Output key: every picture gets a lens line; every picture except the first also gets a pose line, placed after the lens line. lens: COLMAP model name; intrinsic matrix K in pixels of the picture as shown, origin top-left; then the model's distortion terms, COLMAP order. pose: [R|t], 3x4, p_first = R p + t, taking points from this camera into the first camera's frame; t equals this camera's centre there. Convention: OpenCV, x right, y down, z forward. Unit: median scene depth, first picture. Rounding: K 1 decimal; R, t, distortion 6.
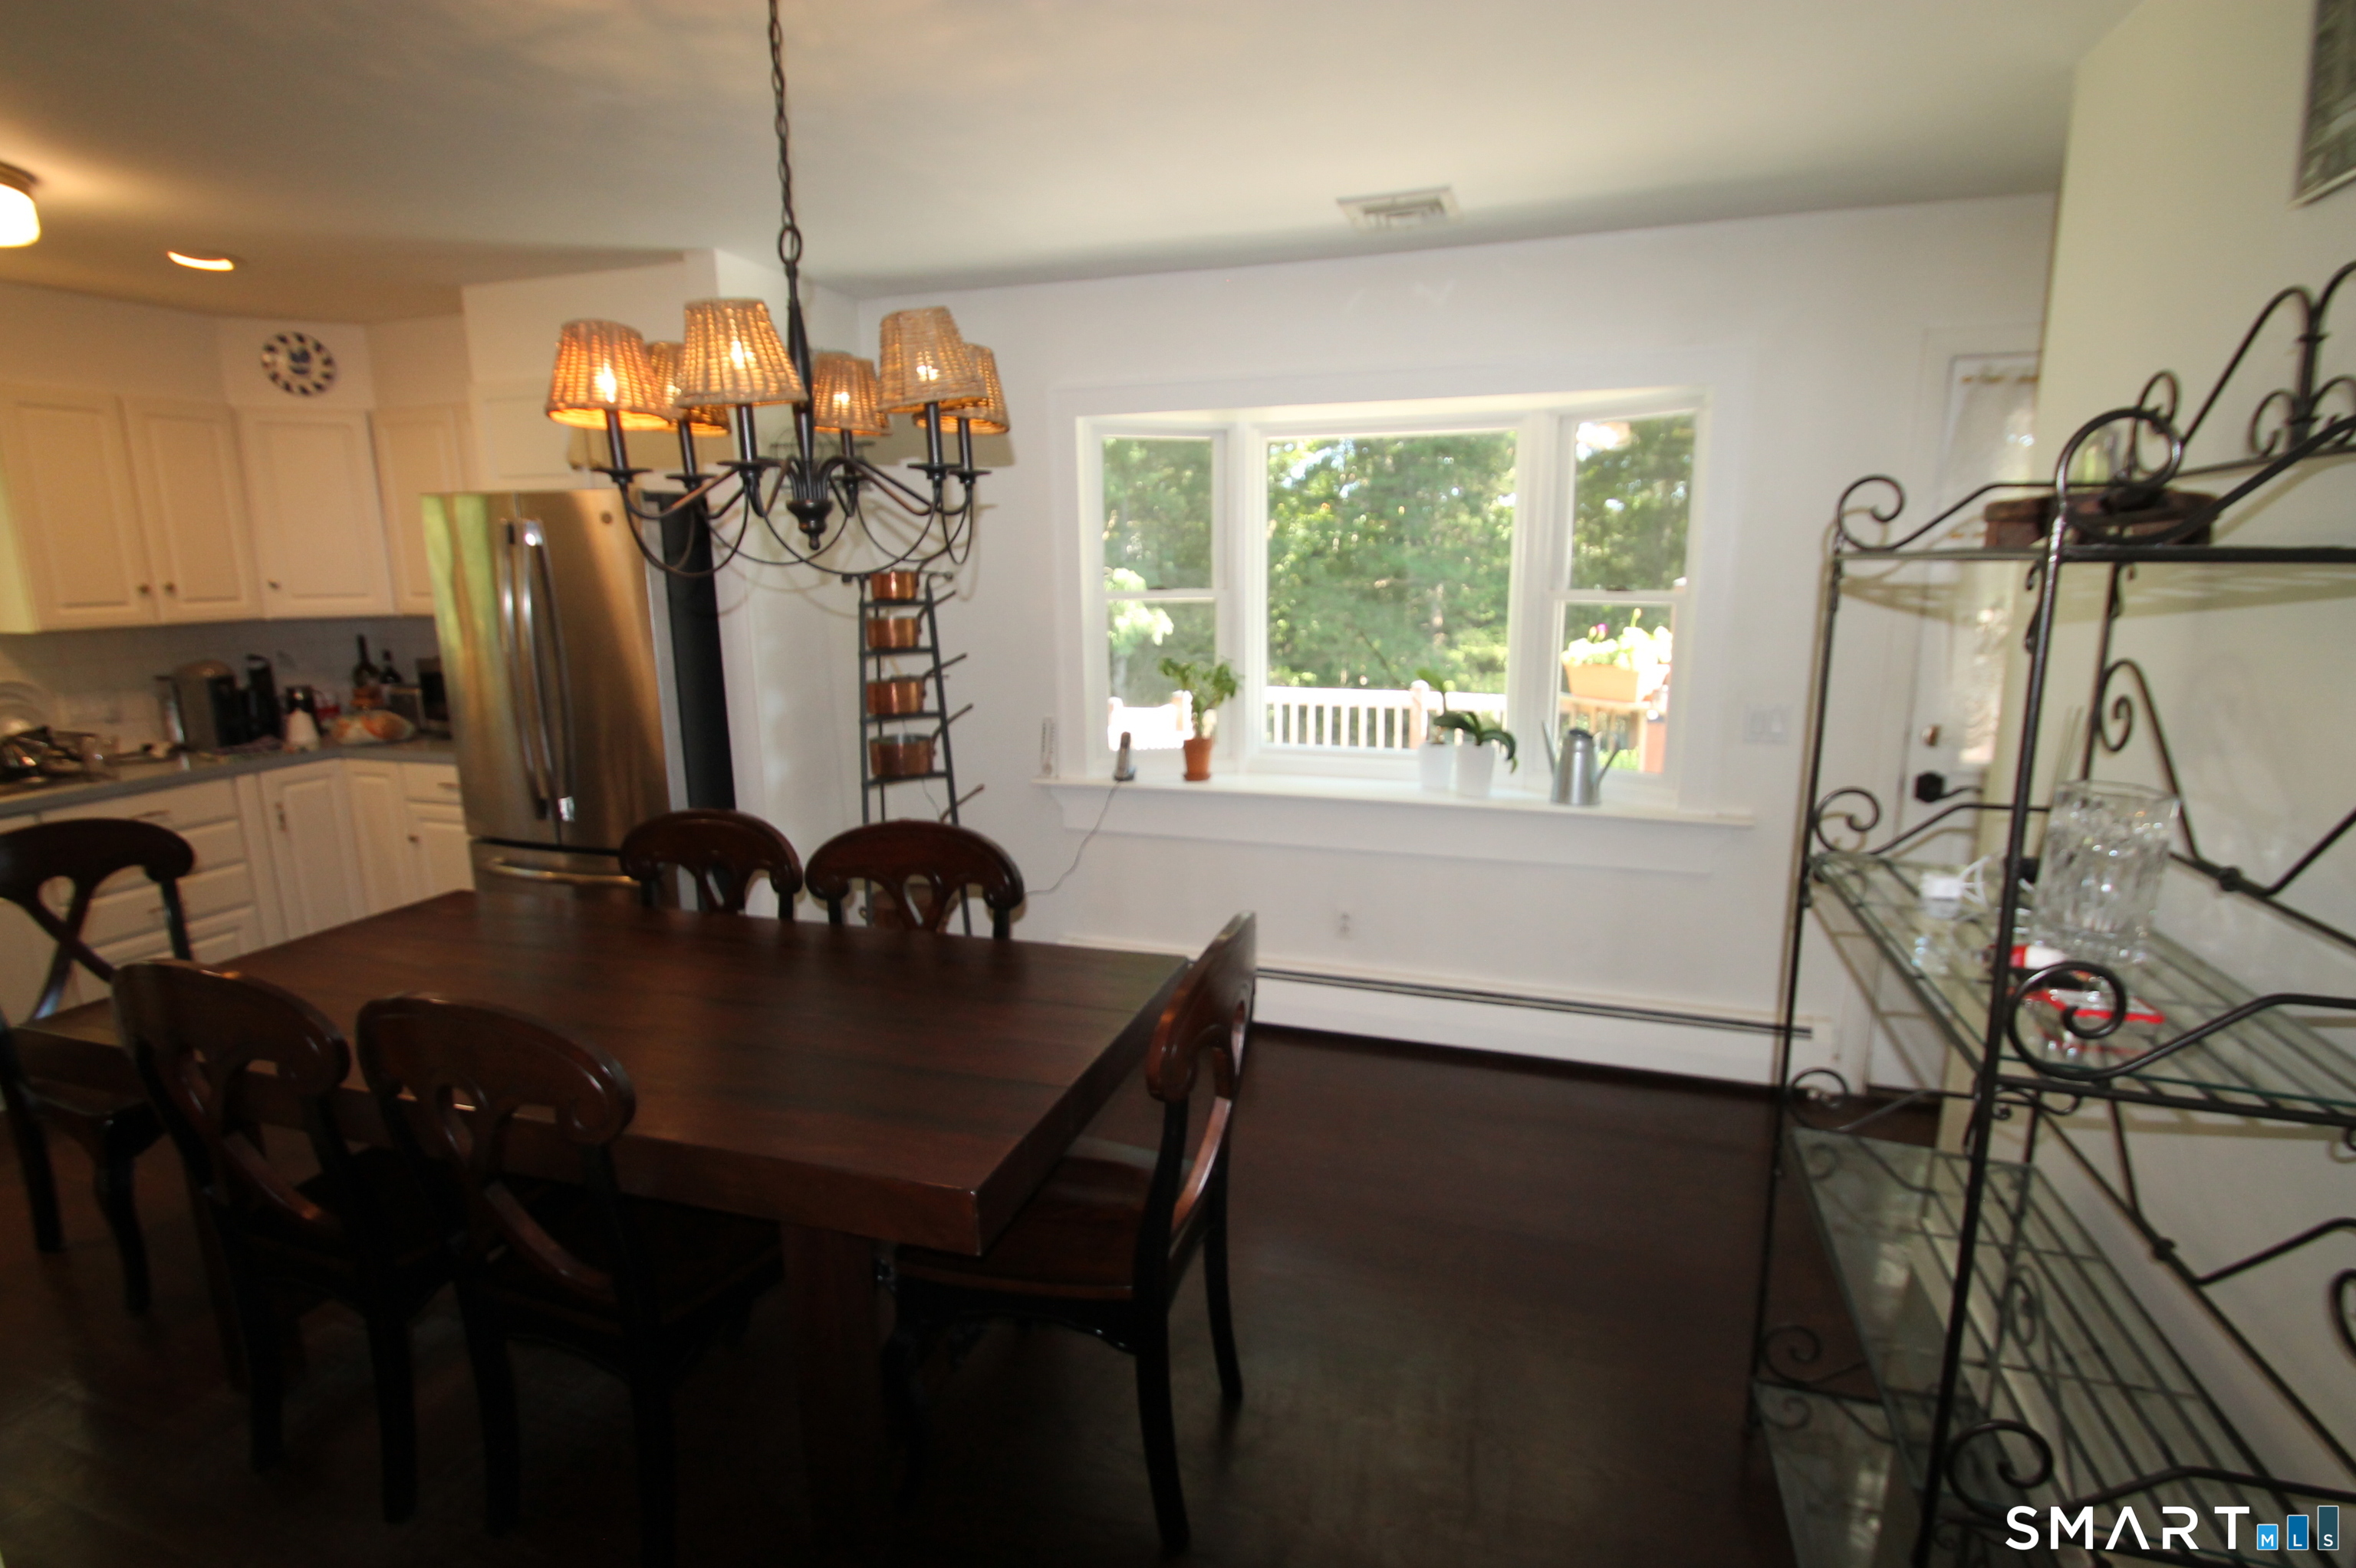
lens RADIAL K [[1111.2, 0, 1203.2], [0, 1111.2, 785.2], [0, 0, 1]] dist [0.023502, -0.018616]
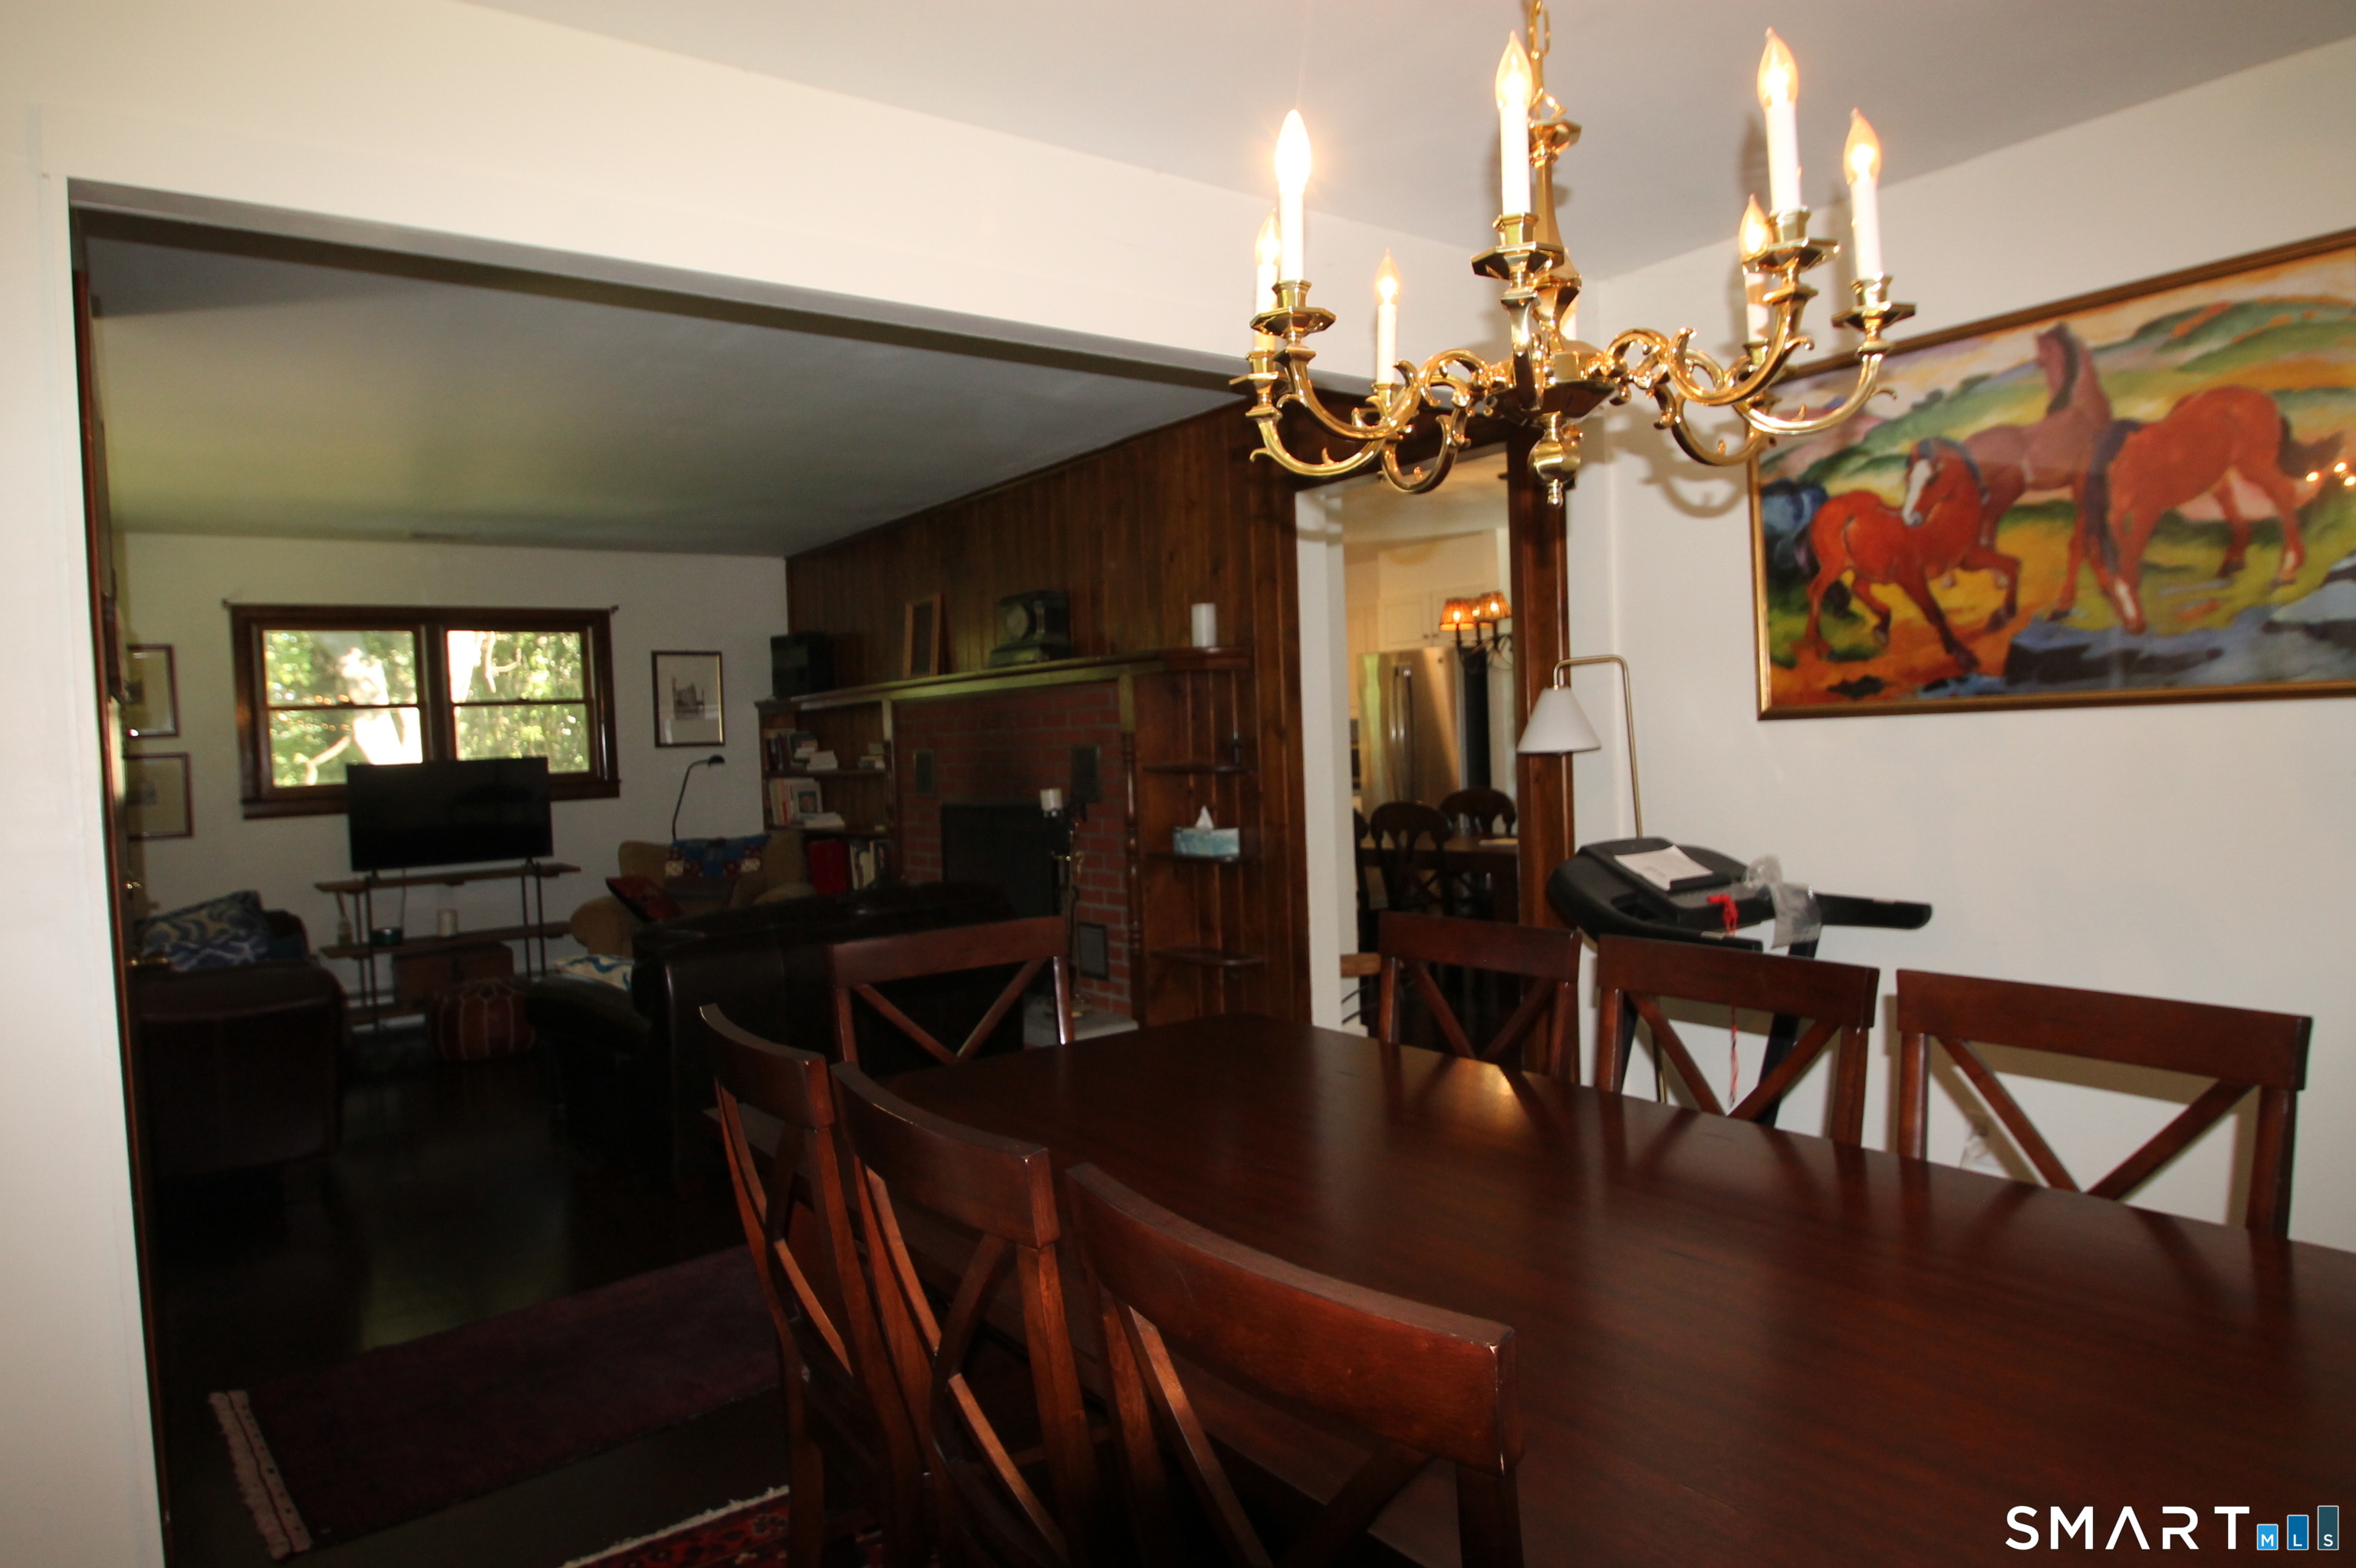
lens RADIAL K [[1425.4, 0, 1178.0], [0, 1425.4, 784.0], [0, 0, 1]] dist [-0.002107, 0.000224]
pose [[0.809798, -0.003999, -0.586695, 0.918372], [-0.085022, 0.988622, -0.124092, 0.523722], [0.580516, 0.150371, 0.800244, -2.009882]]
